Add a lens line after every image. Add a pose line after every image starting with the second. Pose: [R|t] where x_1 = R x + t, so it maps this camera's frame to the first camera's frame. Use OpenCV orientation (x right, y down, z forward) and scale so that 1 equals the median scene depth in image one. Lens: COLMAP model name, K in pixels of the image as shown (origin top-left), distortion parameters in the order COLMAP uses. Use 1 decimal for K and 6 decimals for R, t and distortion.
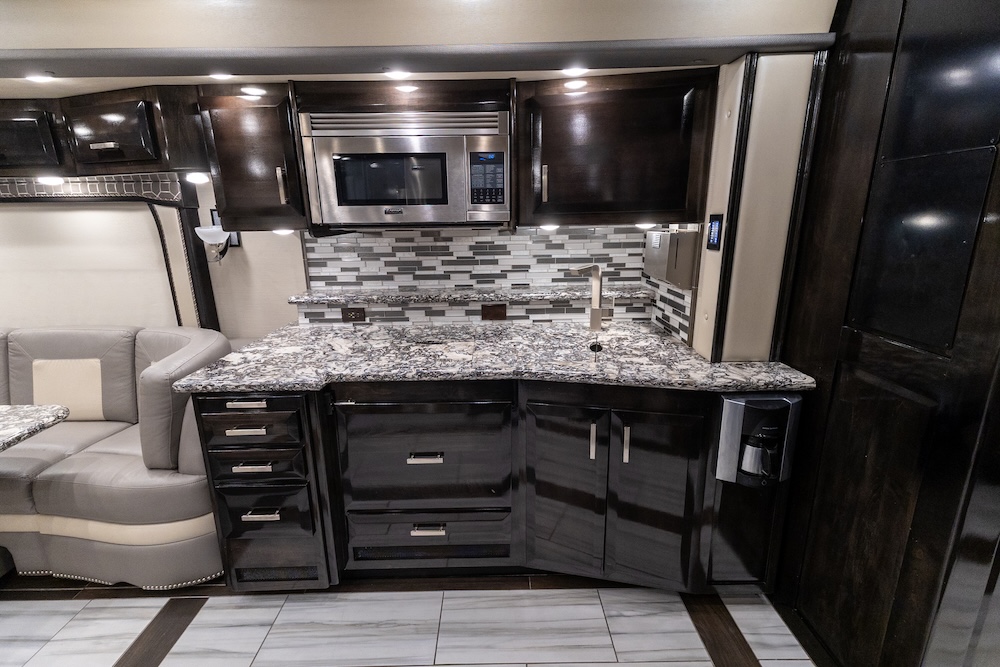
lens RADIAL K [[448.4, 0, 500.0], [0, 448.4, 333.5], [0, 0, 1]] dist [0.010367, -0.000719]
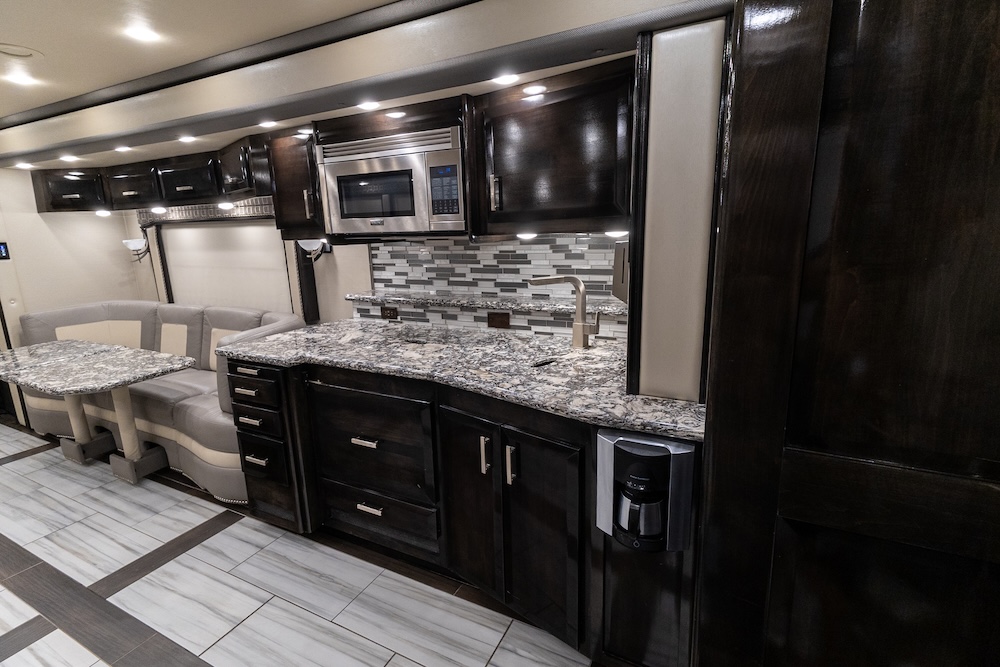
lens RADIAL K [[462.9, 0, 500.0], [0, 462.9, 333.5], [0, 0, 1]] dist [0.010910, -0.000199]
pose [[0.889637, 0.090522, -0.447606, 0.458444], [-0.103027, 0.994672, -0.003612, -0.014541], [0.444895, 0.049329, 0.894223, 0.073405]]
